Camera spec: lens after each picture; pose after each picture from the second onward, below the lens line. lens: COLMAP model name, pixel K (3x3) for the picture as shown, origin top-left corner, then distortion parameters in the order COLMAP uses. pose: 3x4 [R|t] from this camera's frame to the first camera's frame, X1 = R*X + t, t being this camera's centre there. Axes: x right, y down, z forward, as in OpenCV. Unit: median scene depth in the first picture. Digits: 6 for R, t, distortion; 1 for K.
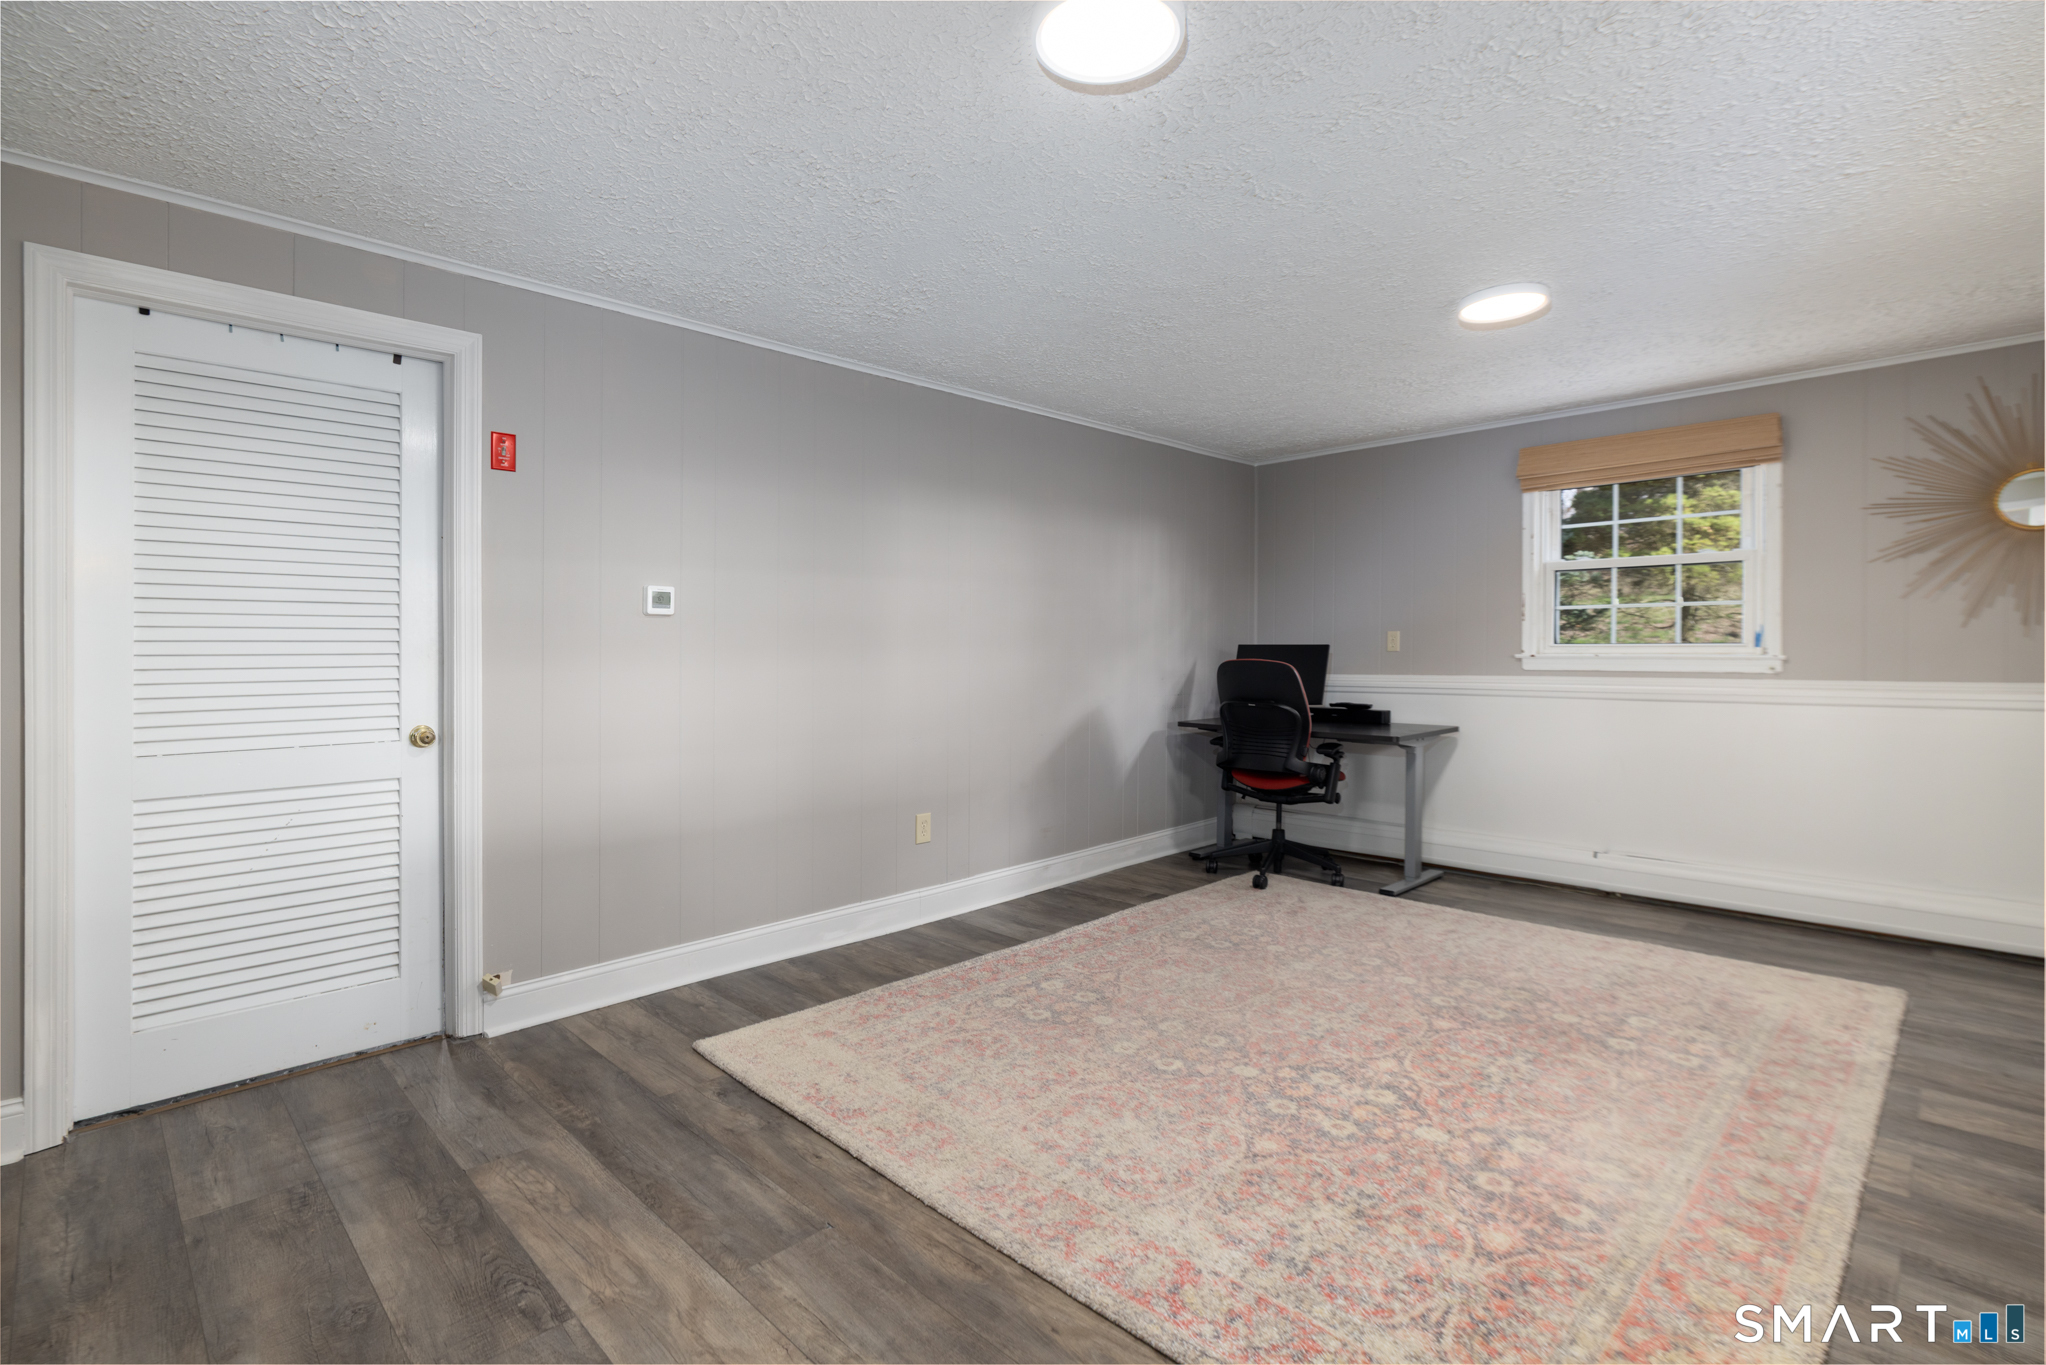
lens RADIAL K [[970.2, 0, 977.8], [0, 970.2, 683.8], [0, 0, 1]] dist [-0.002828, -0.000581]
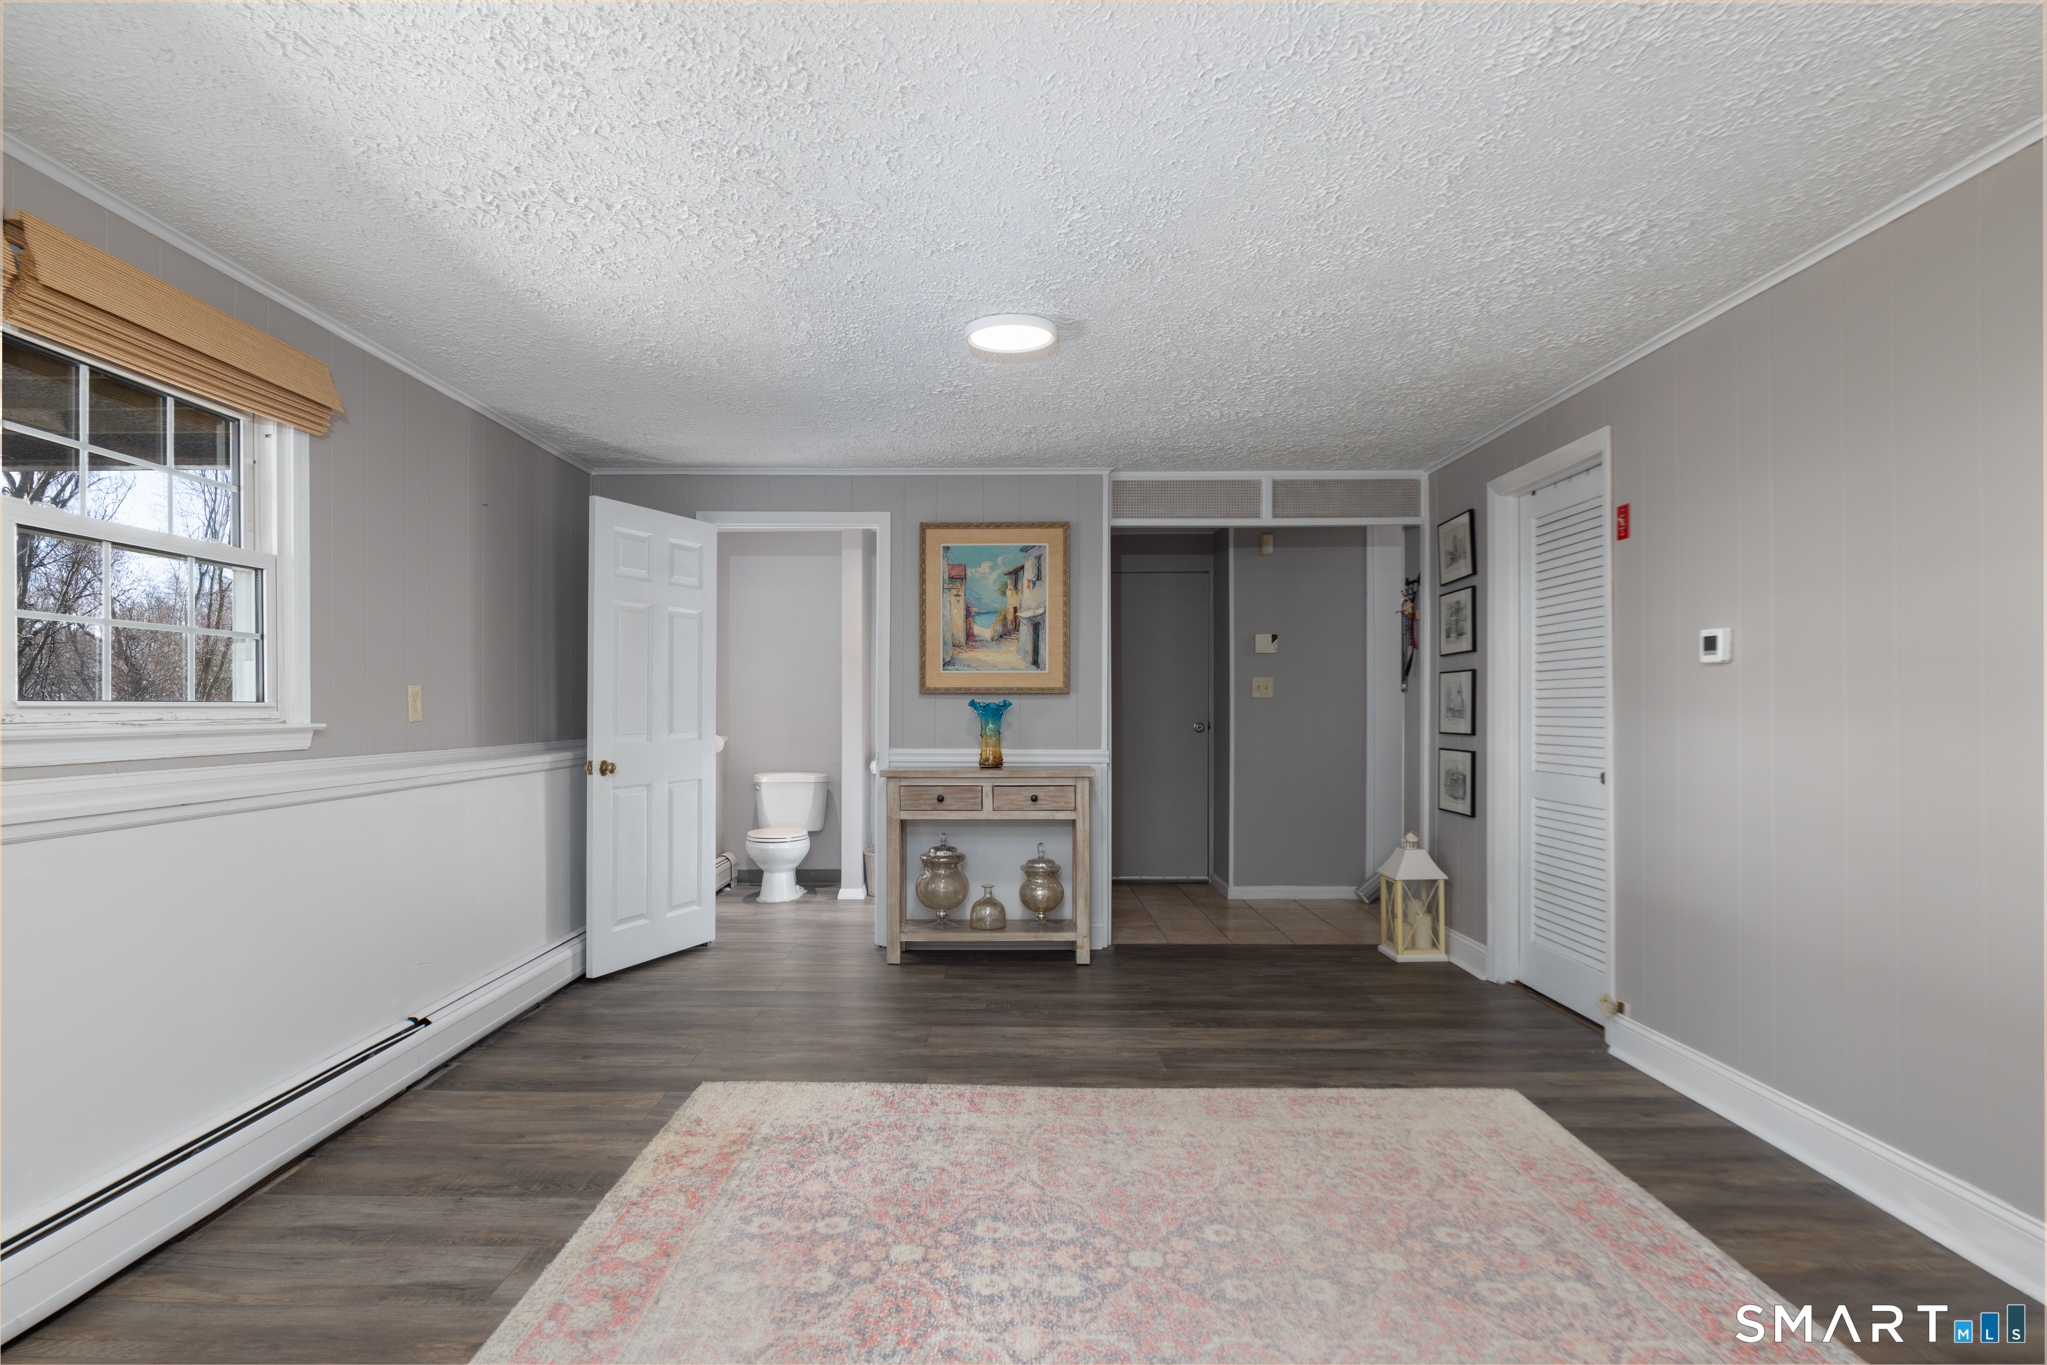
lens RADIAL K [[970.7, 0, 978.3], [0, 970.7, 683.8], [0, 0, 1]] dist [-0.002828, -0.000581]
pose [[-0.693267, -0.013192, -0.720560, 0.977963], [-0.021034, 0.999777, 0.001933, -0.054161], [0.720374, 0.016497, -0.693390, 1.511351]]
